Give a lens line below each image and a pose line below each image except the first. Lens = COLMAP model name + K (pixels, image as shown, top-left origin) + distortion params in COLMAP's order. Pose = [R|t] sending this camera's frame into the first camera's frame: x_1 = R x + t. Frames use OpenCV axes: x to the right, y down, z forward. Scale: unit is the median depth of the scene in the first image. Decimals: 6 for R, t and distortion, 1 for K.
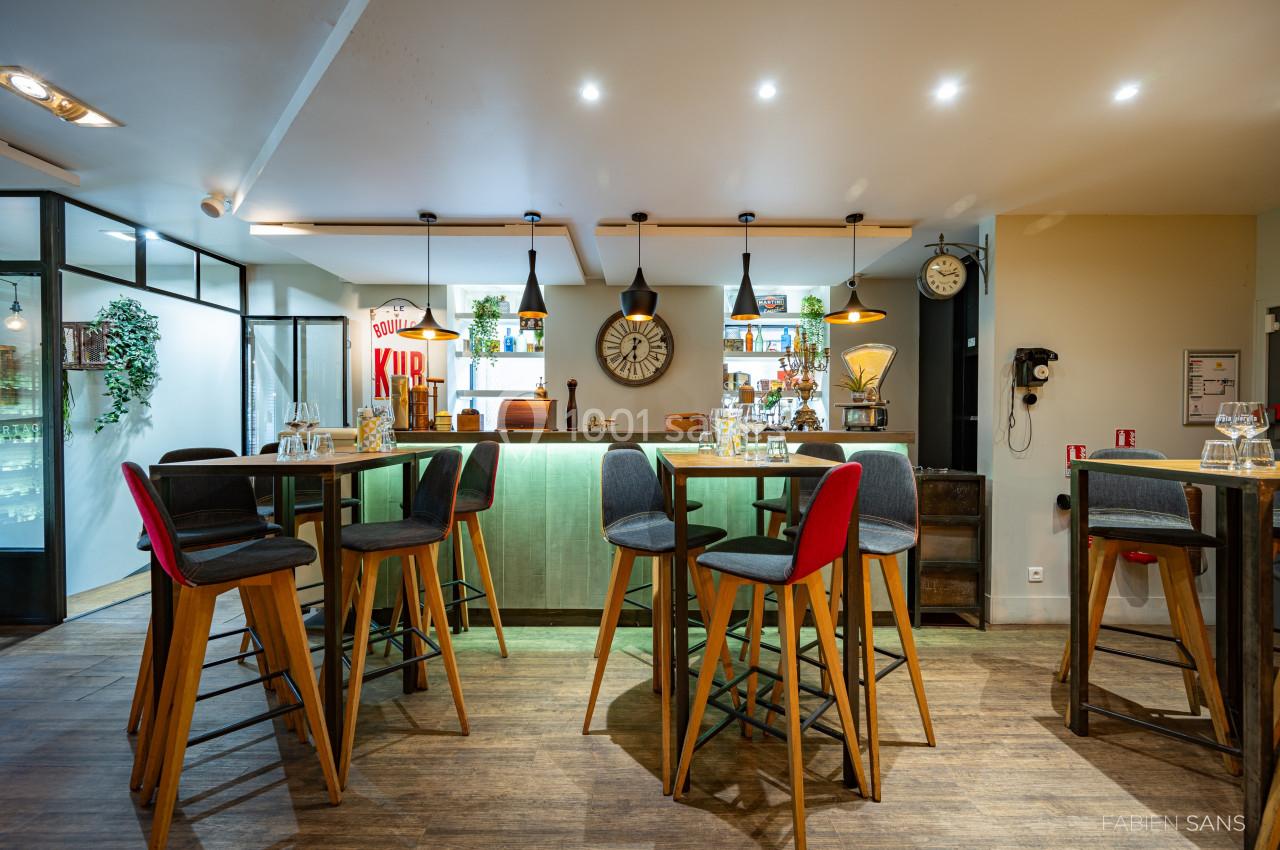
lens RADIAL K [[497.8, 0, 642.5], [0, 497.8, 423.9], [0, 0, 1]] dist [-0.002764, -0.000169]
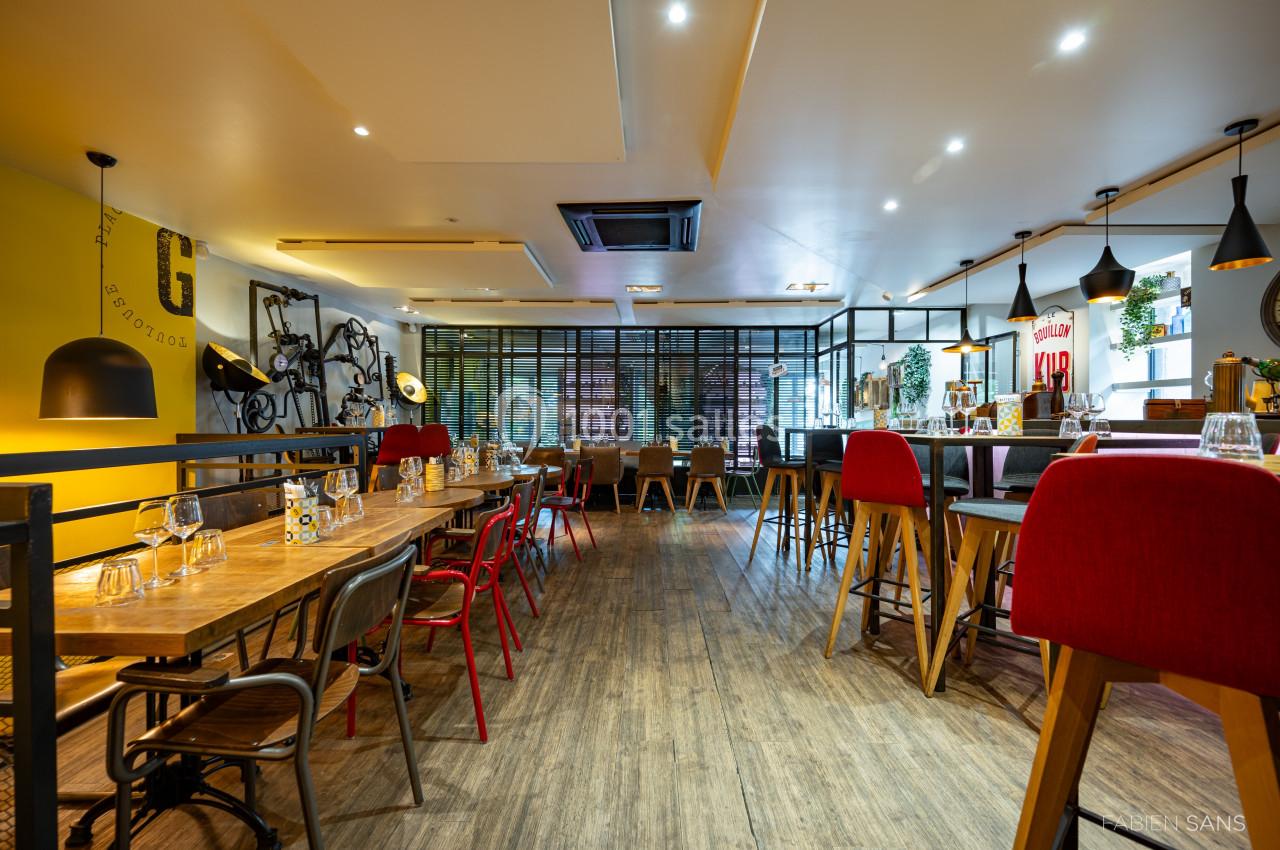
lens RADIAL K [[497.8, 0, 641.1], [0, 497.8, 421.4], [0, 0, 1]] dist [-0.002764, -0.000169]
pose [[-0.019789, 0.003633, -0.999798, 0.670207], [-0.013852, 0.999896, 0.003907, 0.016933], [0.999708, 0.013926, -0.019737, 0.100937]]
